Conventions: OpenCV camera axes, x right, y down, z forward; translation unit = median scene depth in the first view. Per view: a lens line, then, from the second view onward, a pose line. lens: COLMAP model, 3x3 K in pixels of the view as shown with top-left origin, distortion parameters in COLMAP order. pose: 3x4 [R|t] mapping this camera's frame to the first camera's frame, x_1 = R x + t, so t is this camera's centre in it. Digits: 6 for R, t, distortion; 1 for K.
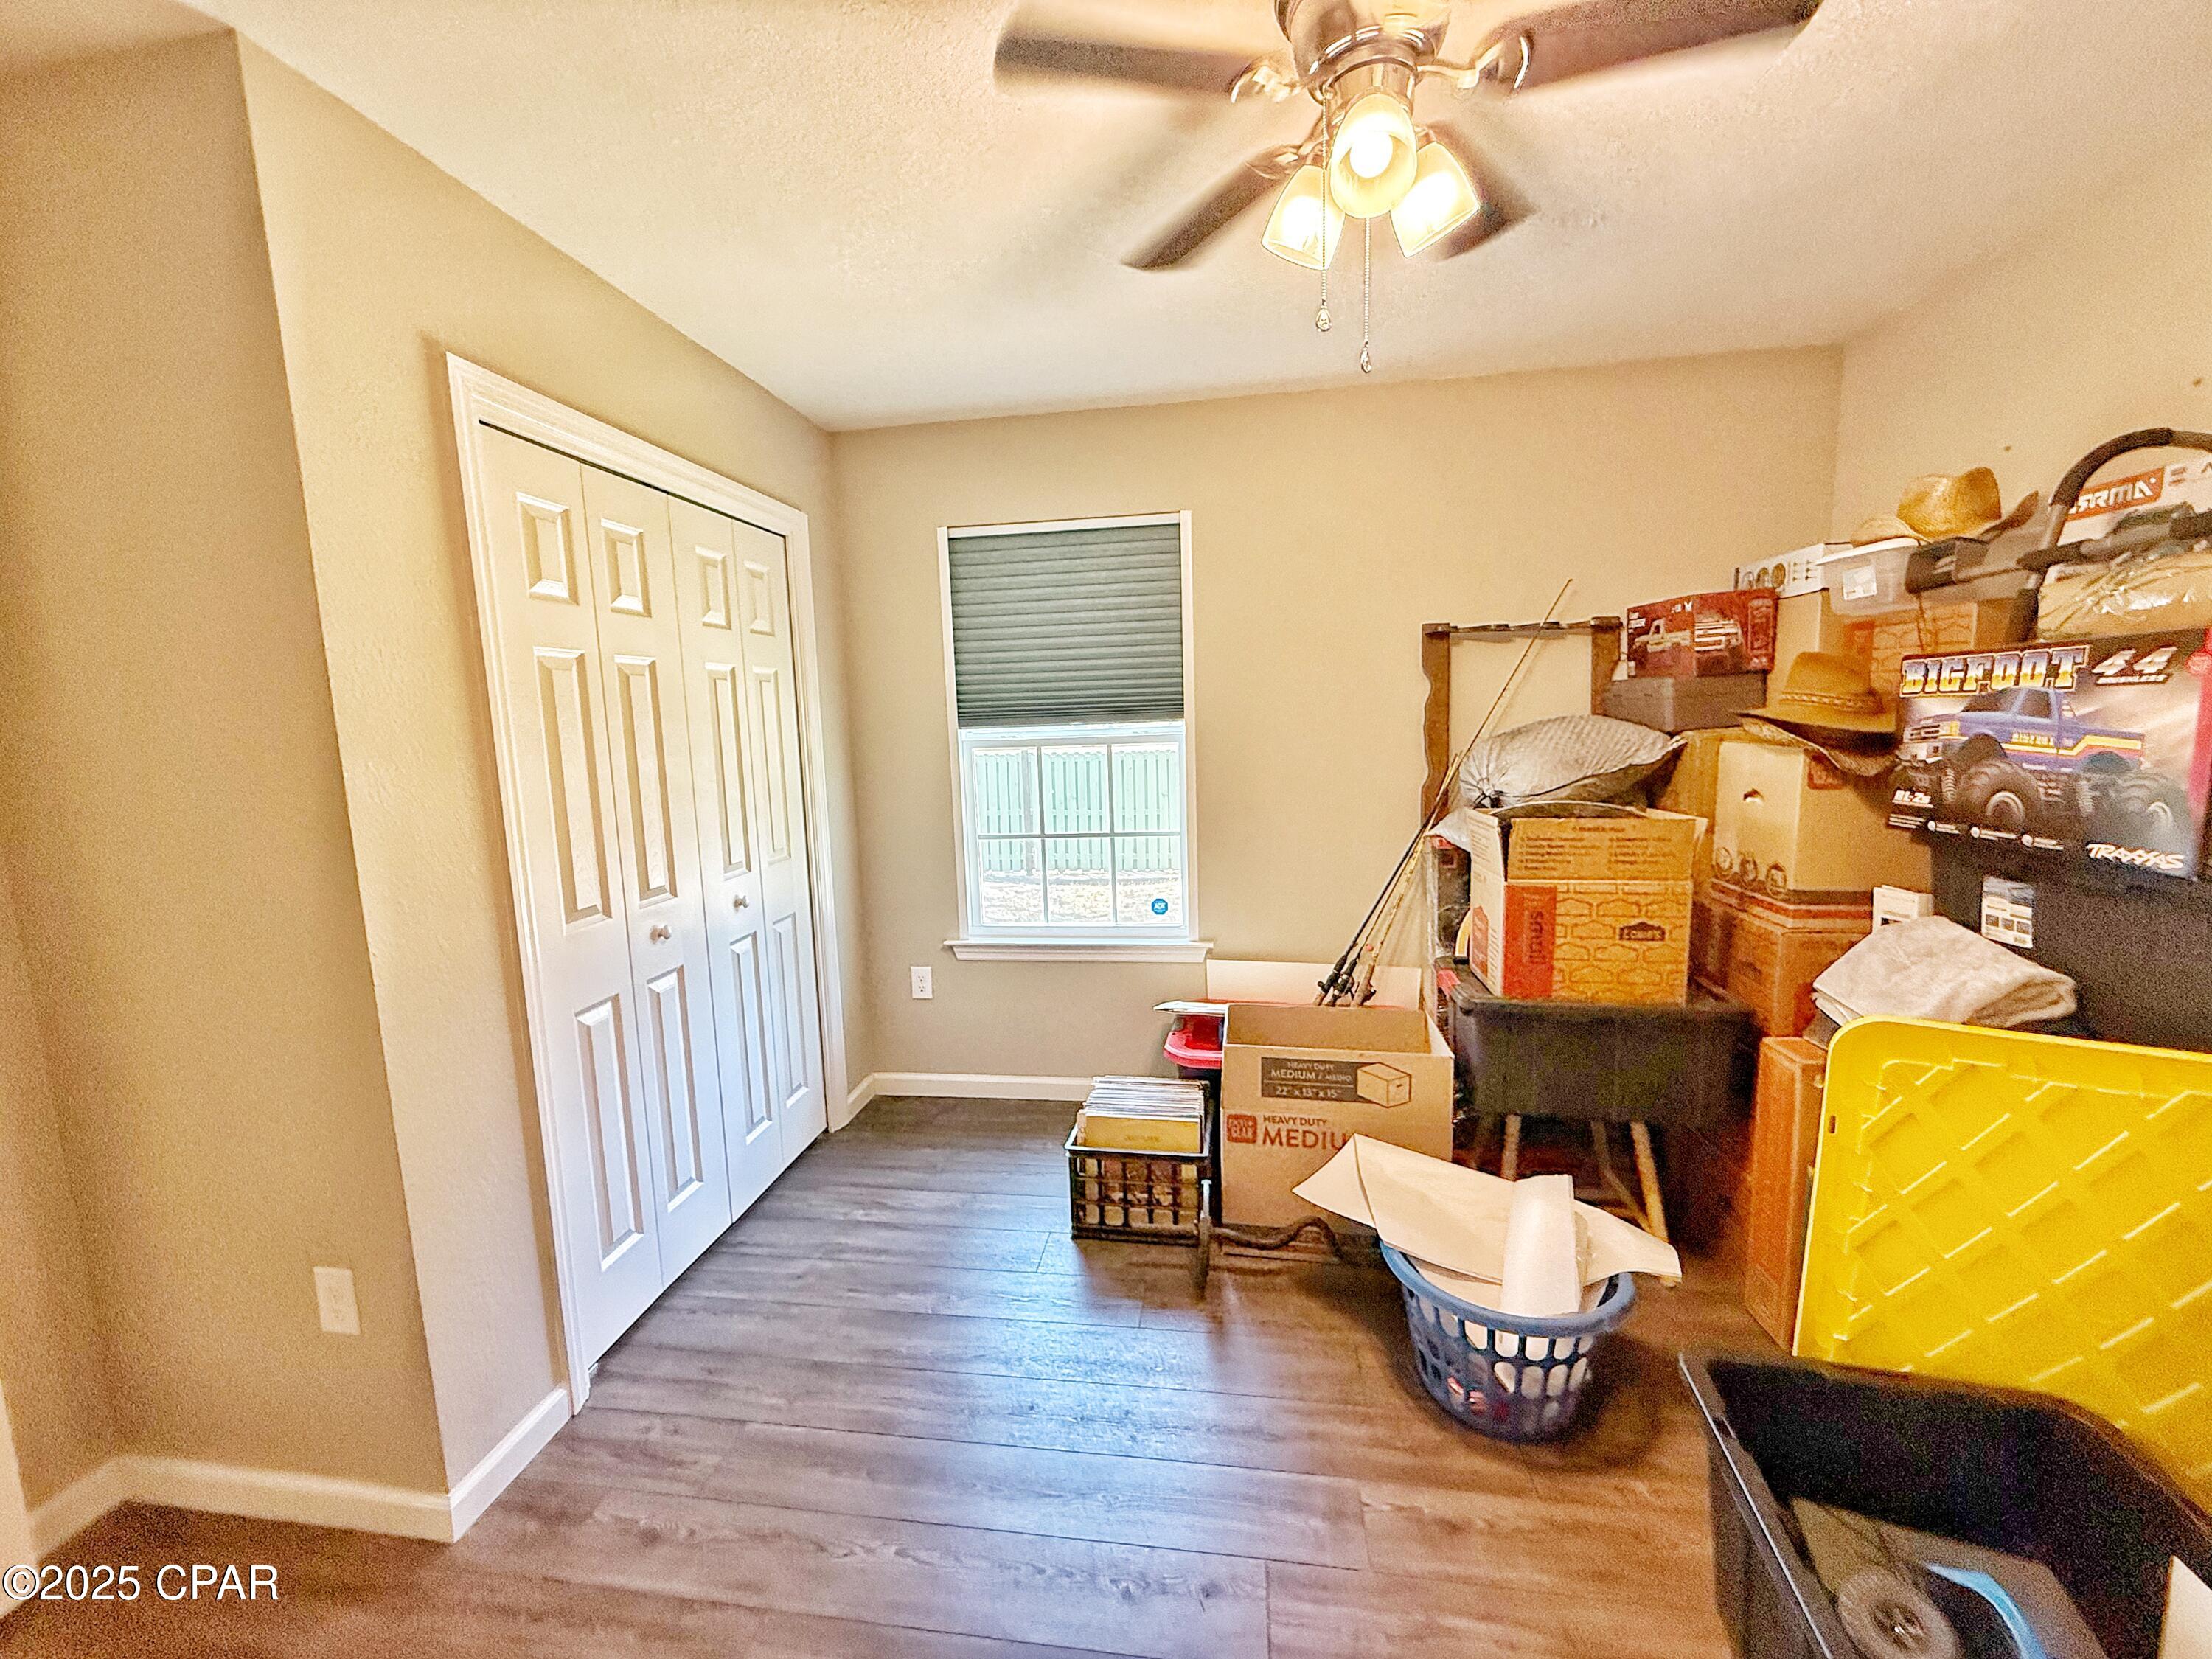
lens RADIAL K [[882.2, 0, 1099.6], [0, 882.2, 827.3], [0, 0, 1]] dist [-0.001302, 0.000193]
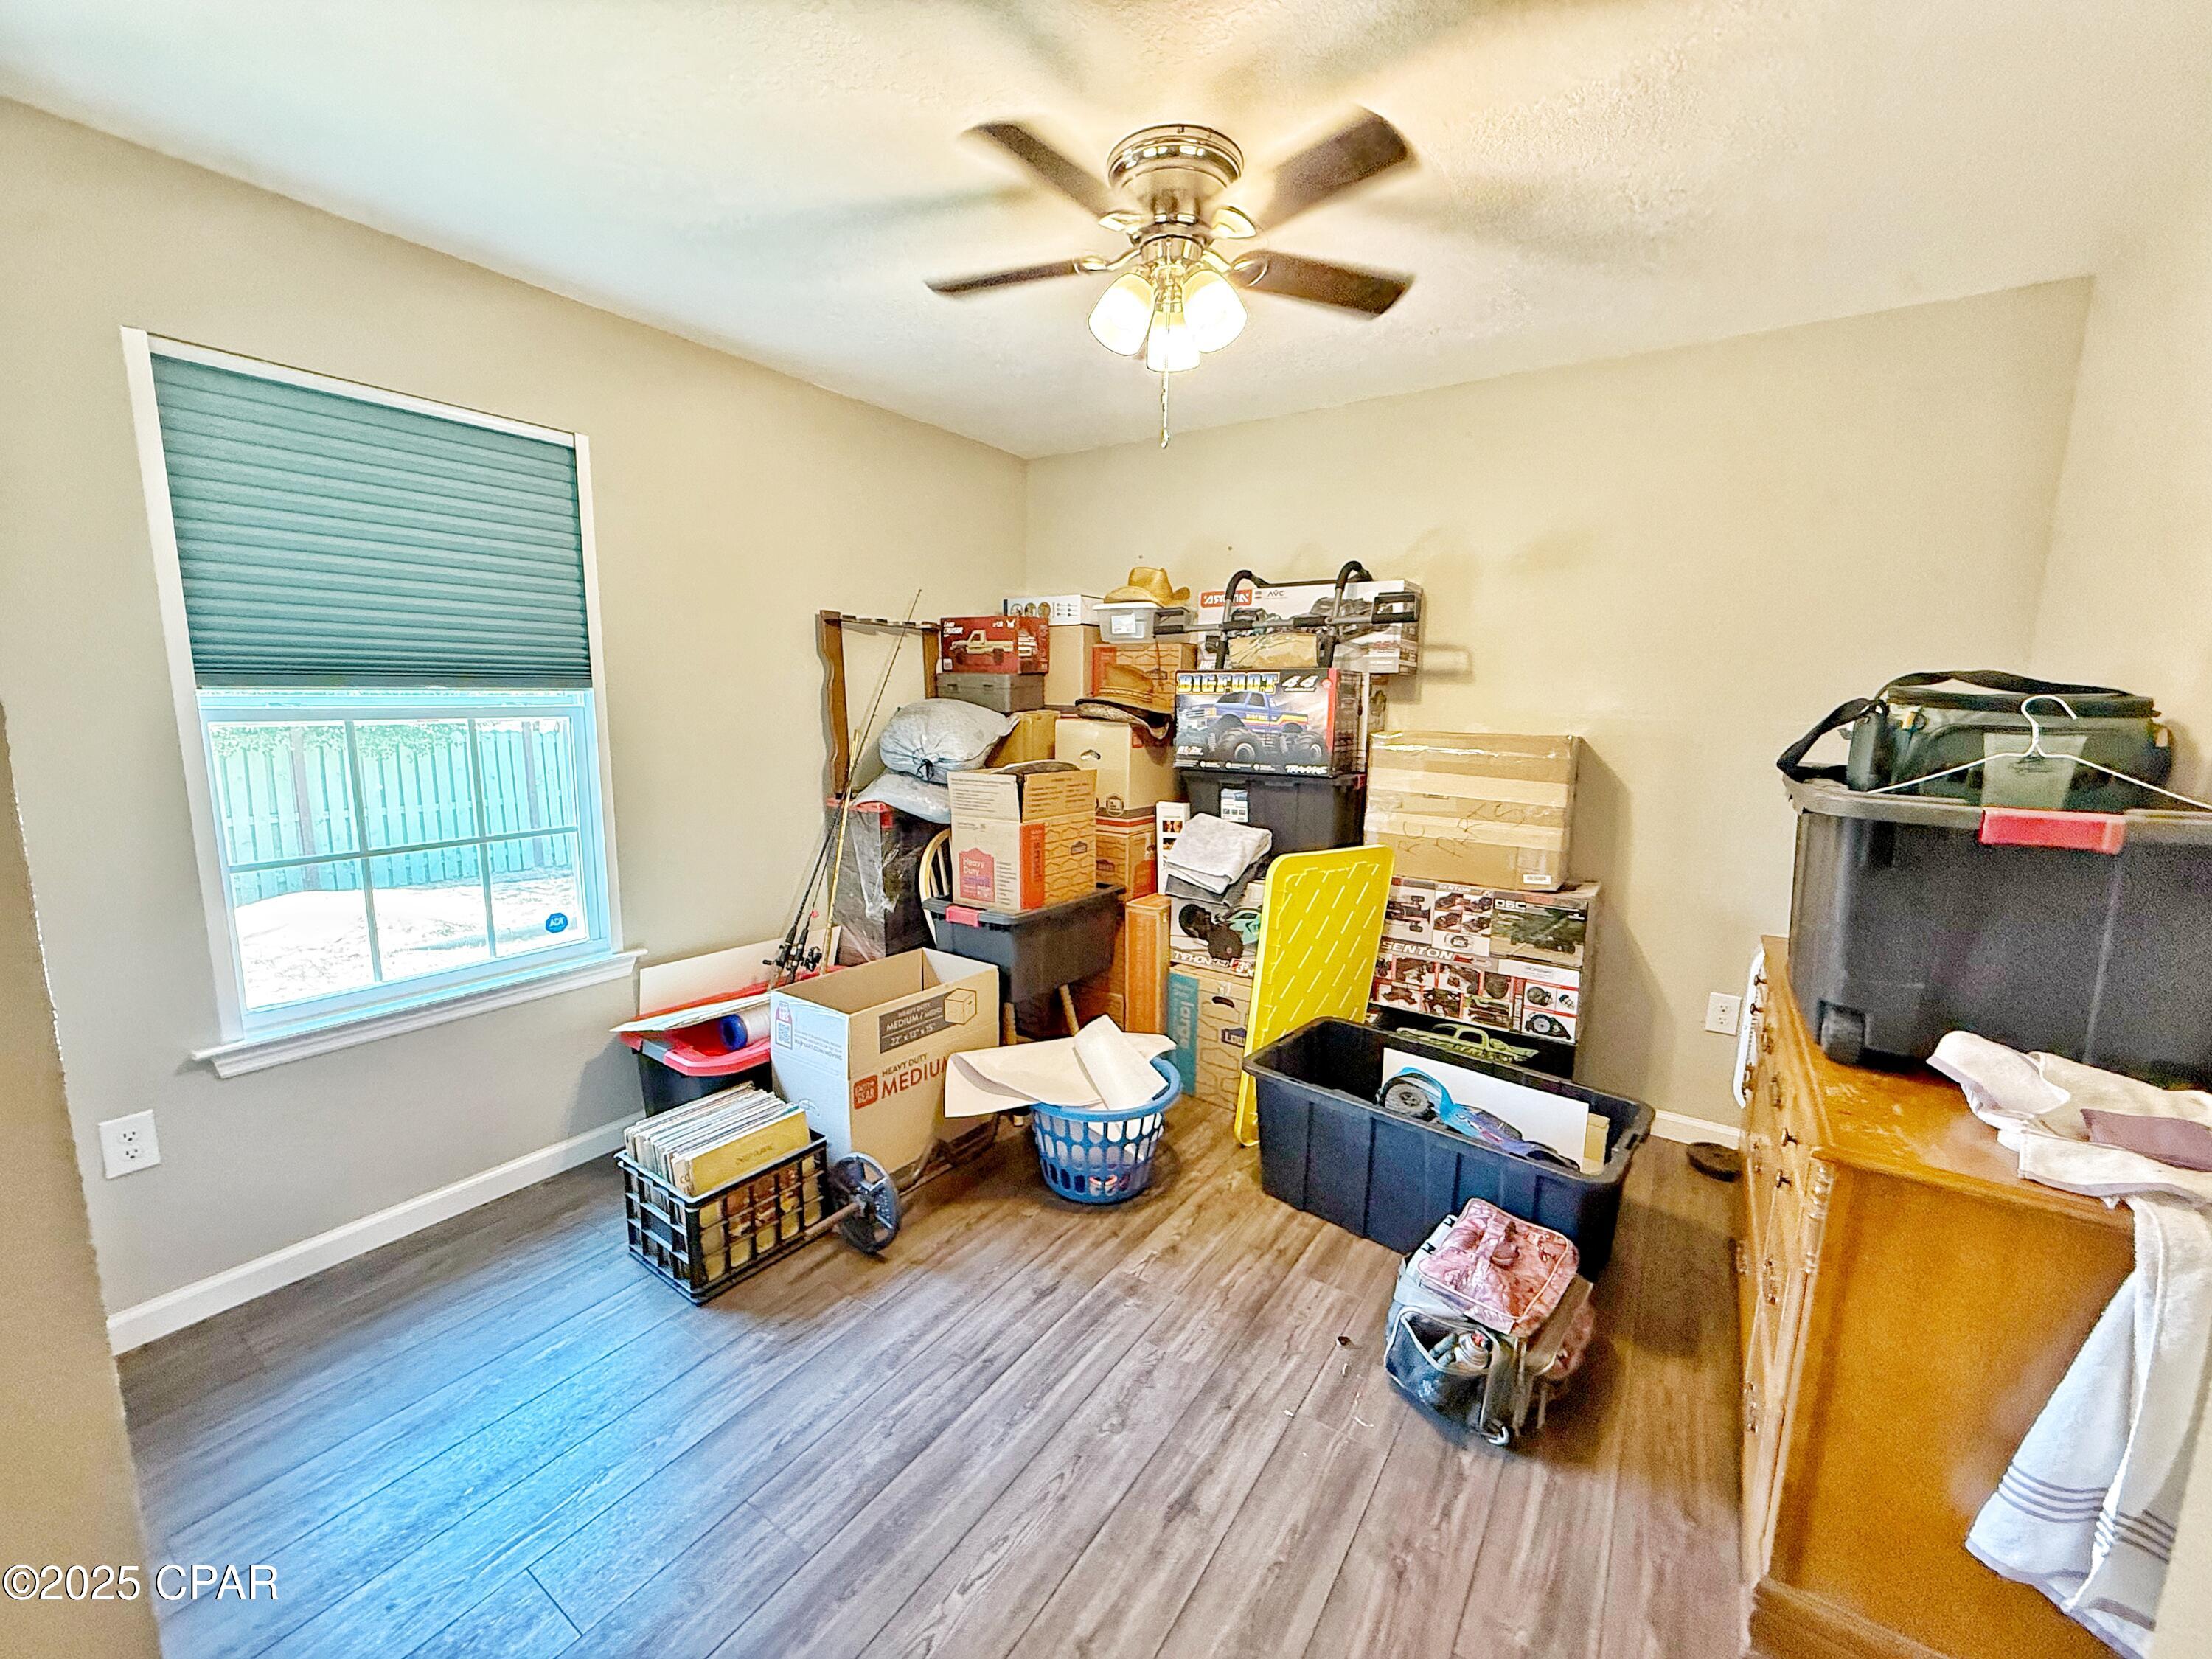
lens RADIAL K [[882.2, 0, 1096.3], [0, 882.2, 827.9], [0, 0, 1]] dist [-0.001302, 0.000193]
pose [[0.434211, -0.098196, 0.895443, -0.619728], [0.087146, 0.993957, 0.066741, -0.009085], [-0.896586, 0.049055, 0.440145, 0.296036]]
